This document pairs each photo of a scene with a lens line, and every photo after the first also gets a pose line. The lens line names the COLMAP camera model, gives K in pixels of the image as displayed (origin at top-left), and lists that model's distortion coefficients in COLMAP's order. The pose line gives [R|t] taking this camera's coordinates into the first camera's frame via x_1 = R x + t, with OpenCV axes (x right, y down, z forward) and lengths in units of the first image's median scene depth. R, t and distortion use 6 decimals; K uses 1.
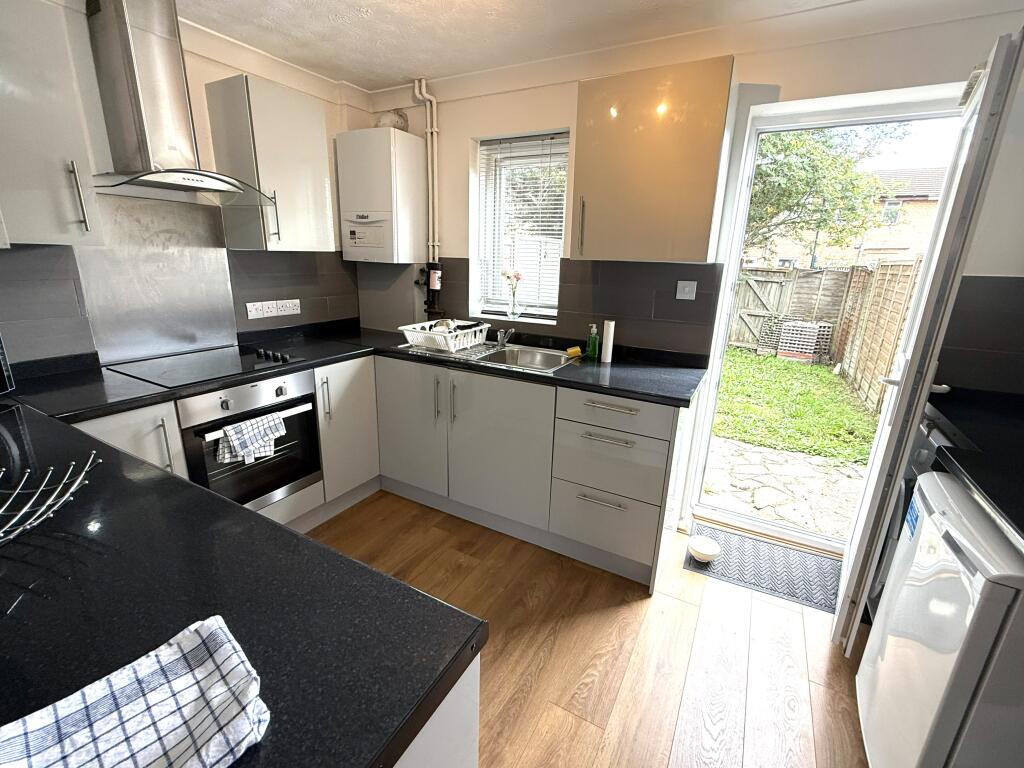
lens RADIAL K [[452.7, 0, 514.0], [0, 452.7, 384.4], [0, 0, 1]] dist [-0.005888, 0.000264]
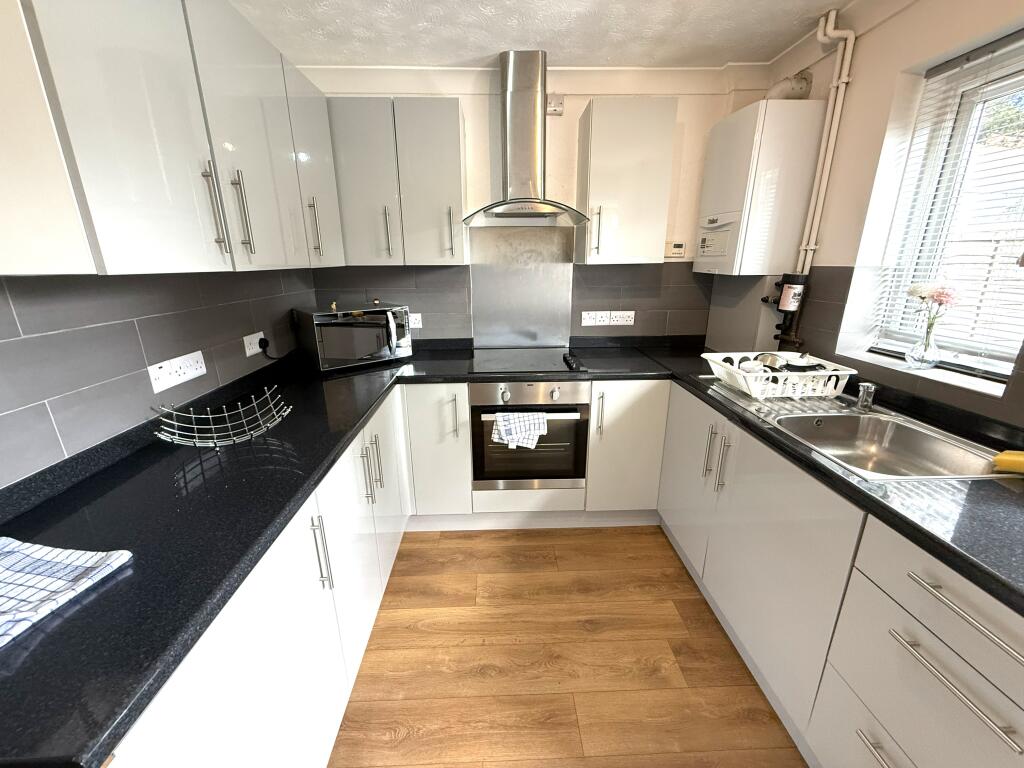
lens RADIAL K [[409.2, 0, 511.0], [0, 409.2, 384.8], [0, 0, 1]] dist [-0.000976, -0.000714]
pose [[0.508422, 0.216528, -0.833440, 0.195752], [-0.213634, 0.969328, 0.121509, -0.085556], [0.834187, 0.116274, 0.539085, 0.310191]]
